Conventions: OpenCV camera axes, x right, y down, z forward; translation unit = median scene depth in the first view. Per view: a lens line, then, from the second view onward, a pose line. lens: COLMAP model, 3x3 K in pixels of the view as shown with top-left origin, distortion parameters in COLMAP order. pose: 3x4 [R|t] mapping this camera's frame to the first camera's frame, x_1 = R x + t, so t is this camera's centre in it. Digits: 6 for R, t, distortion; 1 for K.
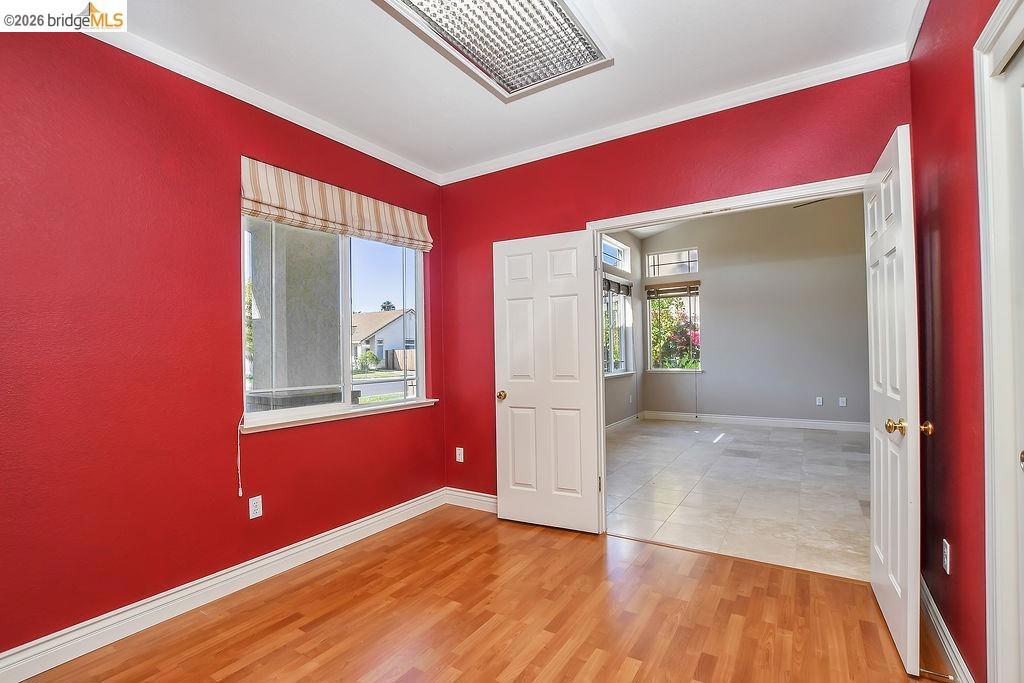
lens RADIAL K [[464.7, 0, 511.3], [0, 464.7, 344.9], [0, 0, 1]] dist [-0.023951, 0.000570]
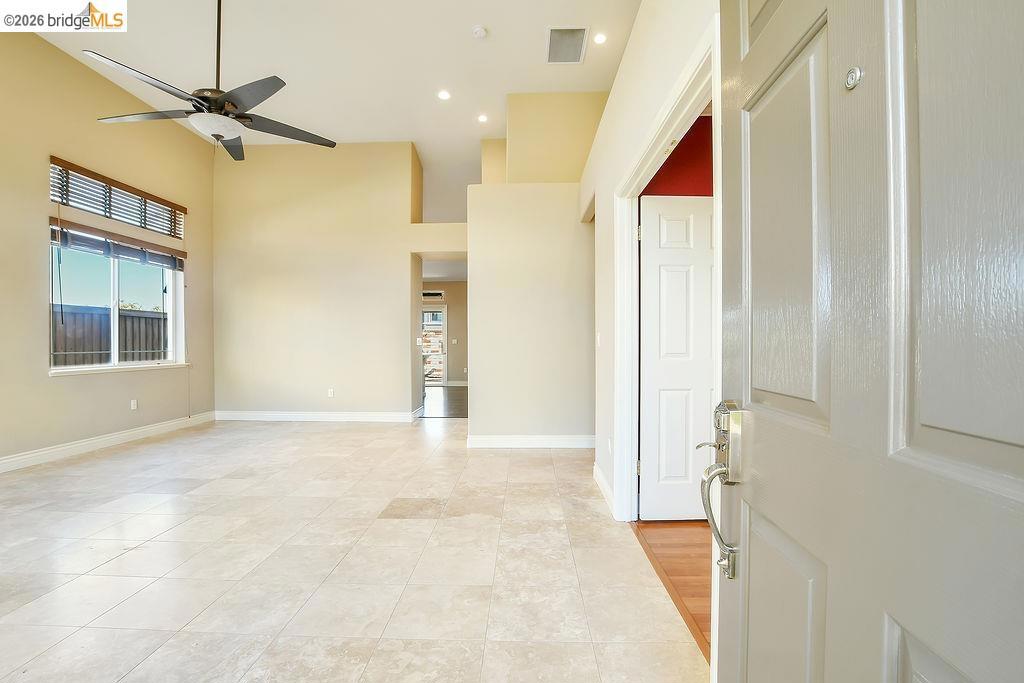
lens RADIAL K [[464.7, 0, 511.3], [0, 464.7, 344.9], [0, 0, 1]] dist [-0.023951, 0.000570]
pose [[-0.512573, 0.012090, 0.858559, -0.086410], [-0.002476, 0.999876, -0.015558, 0.056927], [-0.858640, -0.010100, -0.512480, 1.555274]]
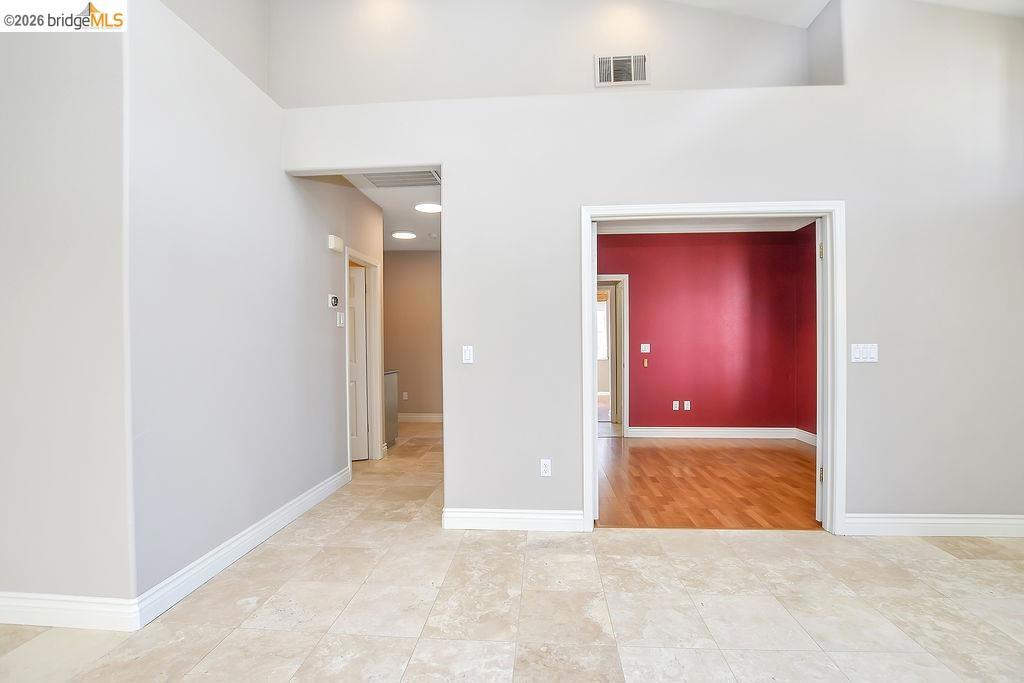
lens RADIAL K [[464.7, 0, 511.3], [0, 464.7, 344.9], [0, 0, 1]] dist [-0.023951, 0.000570]
pose [[-0.877468, 0.022257, -0.479118, 1.319368], [0.027649, 0.999609, -0.004201, 0.010317], [0.478837, -0.016933, -0.877741, 1.659302]]
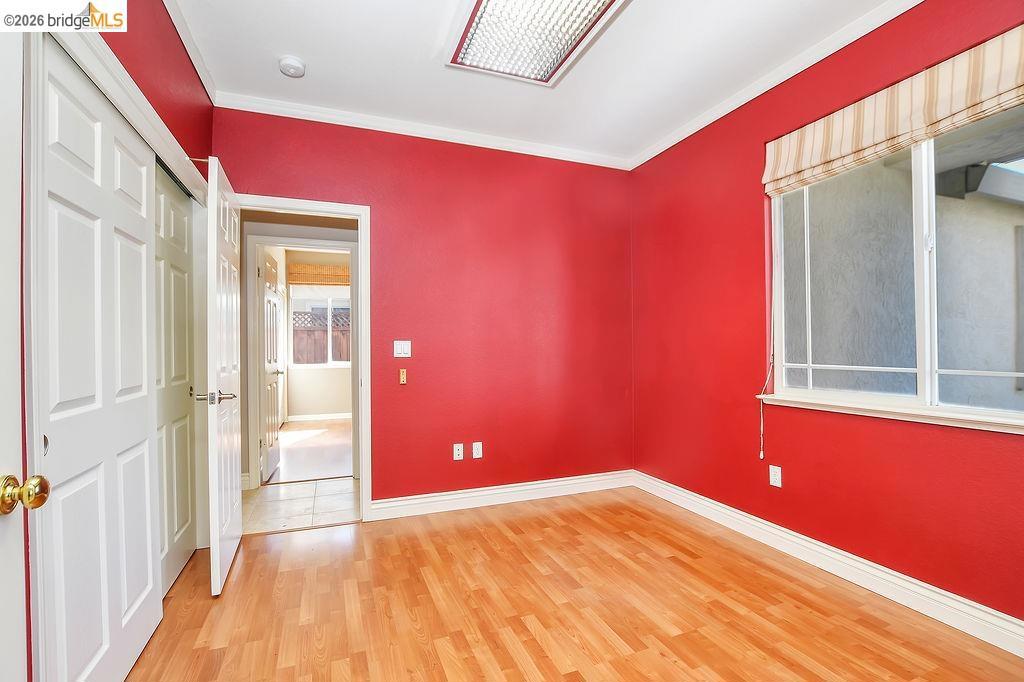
lens RADIAL K [[464.7, 0, 511.3], [0, 464.7, 344.4], [0, 0, 1]] dist [-0.023951, 0.000570]
pose [[-0.581362, 0.016313, -0.813481, 0.549948], [0.030978, 0.999518, -0.002096, 0.033308], [0.813055, -0.026418, -0.581587, 0.978862]]
